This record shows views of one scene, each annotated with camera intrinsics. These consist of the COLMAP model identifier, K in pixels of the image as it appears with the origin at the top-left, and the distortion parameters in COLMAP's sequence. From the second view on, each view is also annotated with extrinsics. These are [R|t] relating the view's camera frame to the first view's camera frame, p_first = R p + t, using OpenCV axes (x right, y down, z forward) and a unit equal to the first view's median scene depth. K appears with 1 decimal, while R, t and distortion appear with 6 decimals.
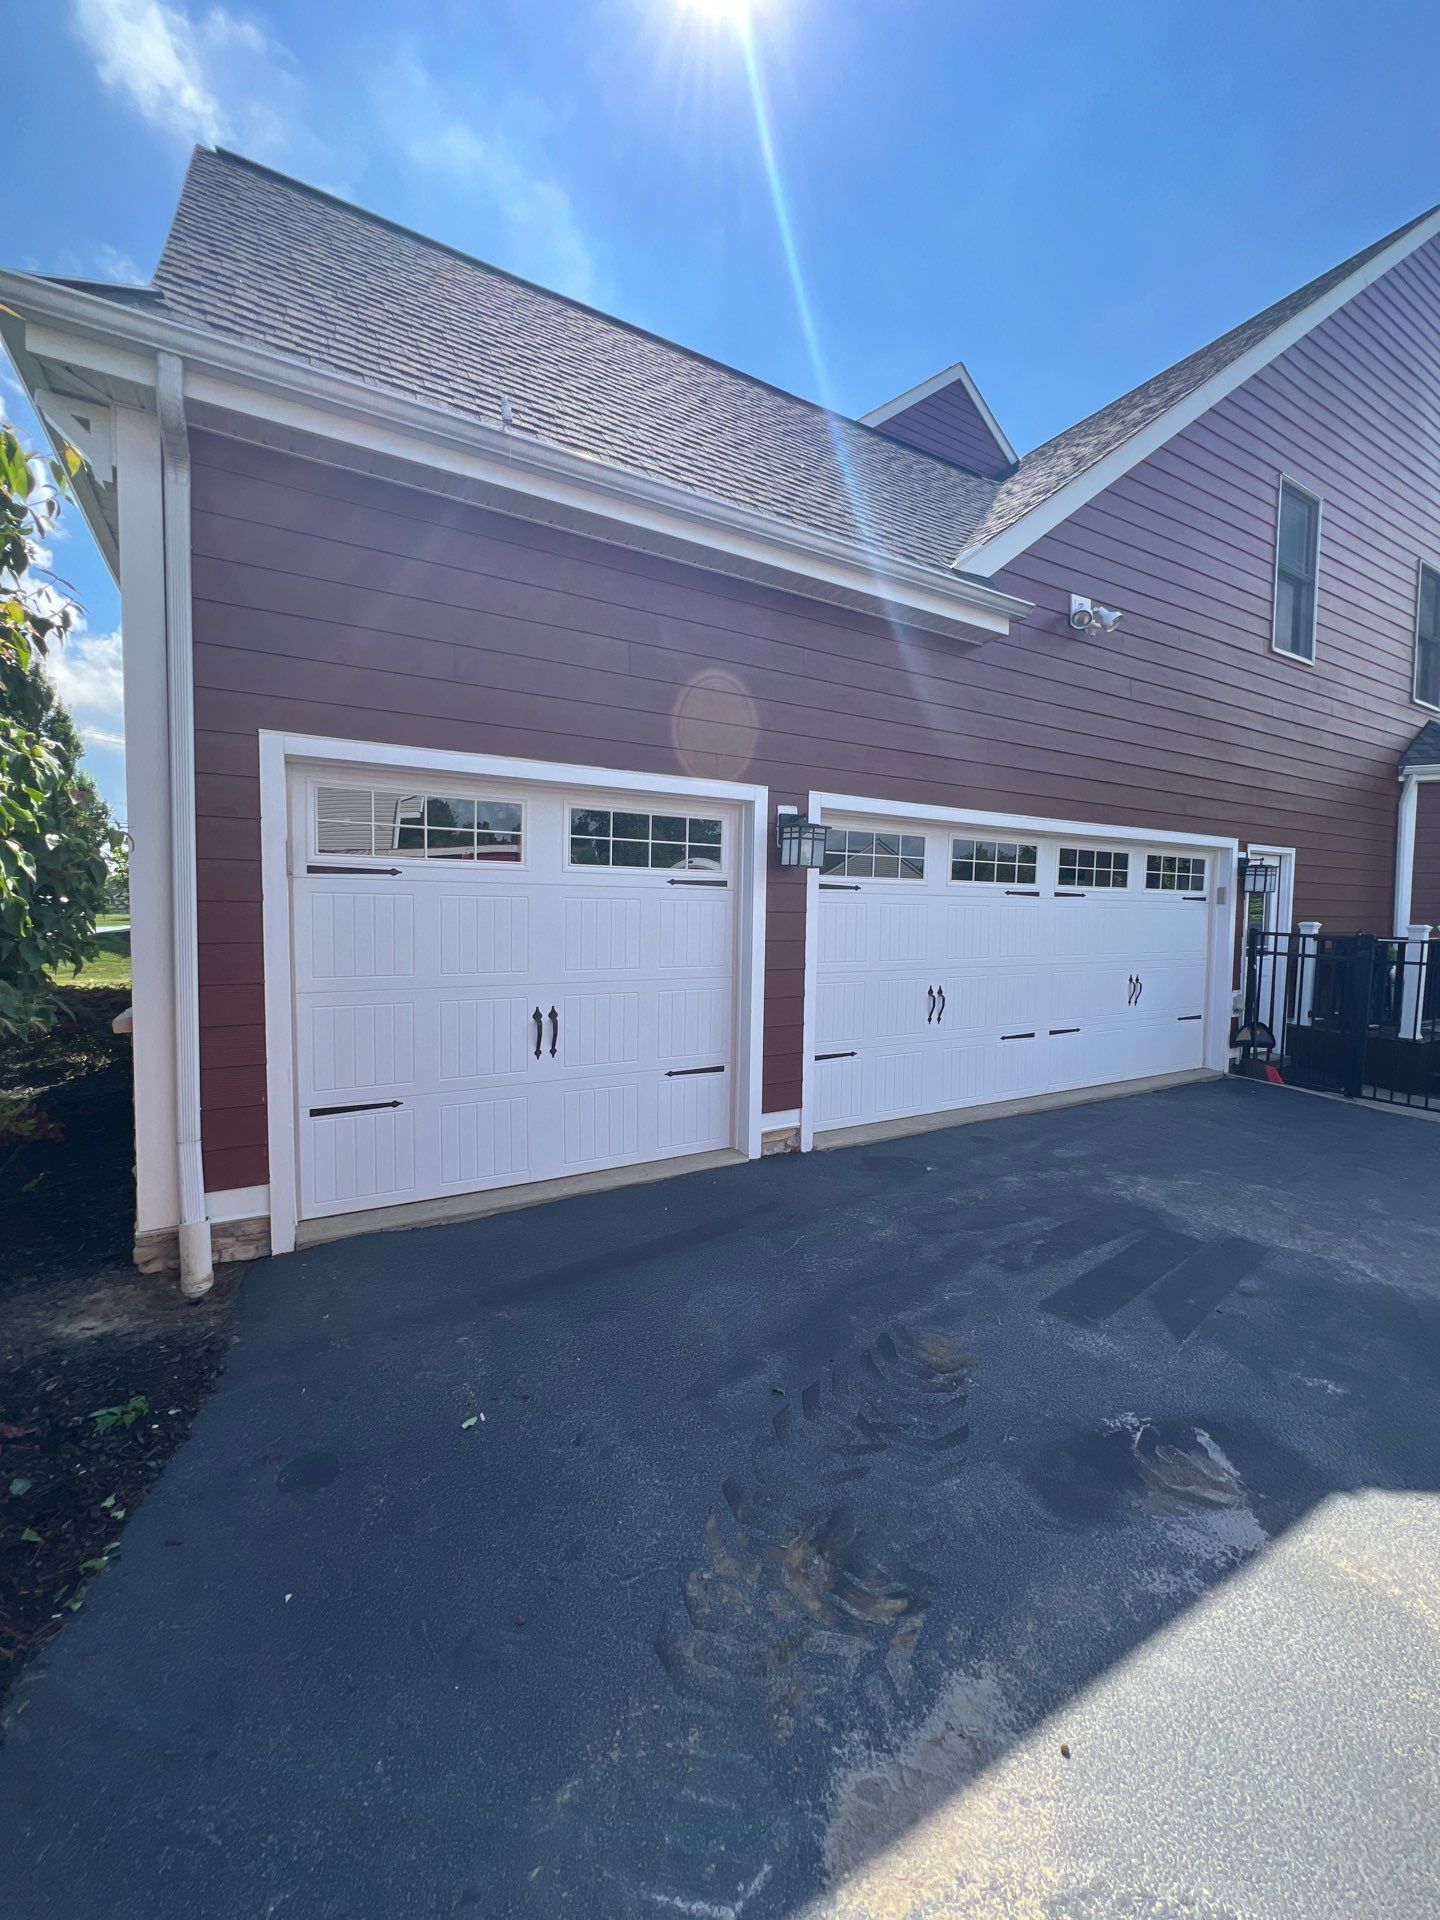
lens RADIAL K [[773.4, 0, 756.9], [0, 773.4, 954.9], [0, 0, 1]] dist [-0.000593, -0.000061]
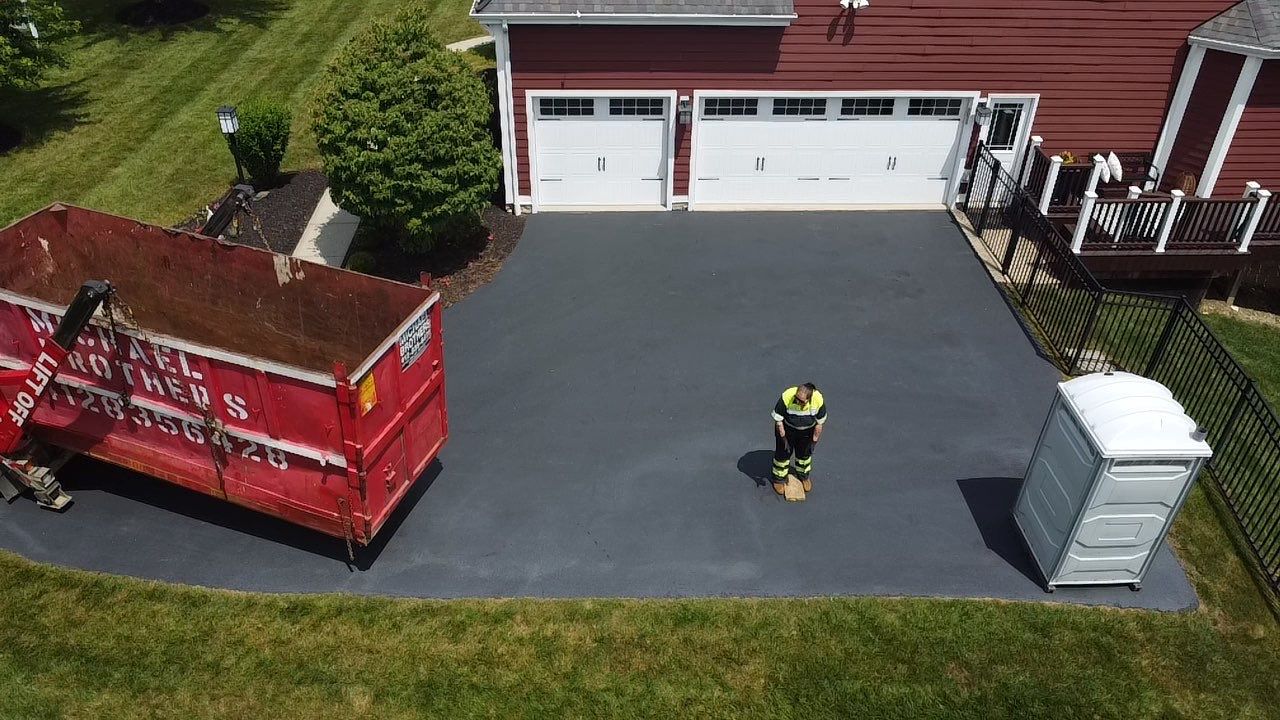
lens RADIAL K [[912.7, 0, 640.0], [0, 912.7, 360.0], [0, 0, 1]] dist [-0.000130, -0.000059]
pose [[0.878507, 0.283320, -0.384650, 1.496653], [-0.035777, 0.841919, 0.538417, -1.209818], [0.476388, -0.459242, 0.749767, -2.079976]]
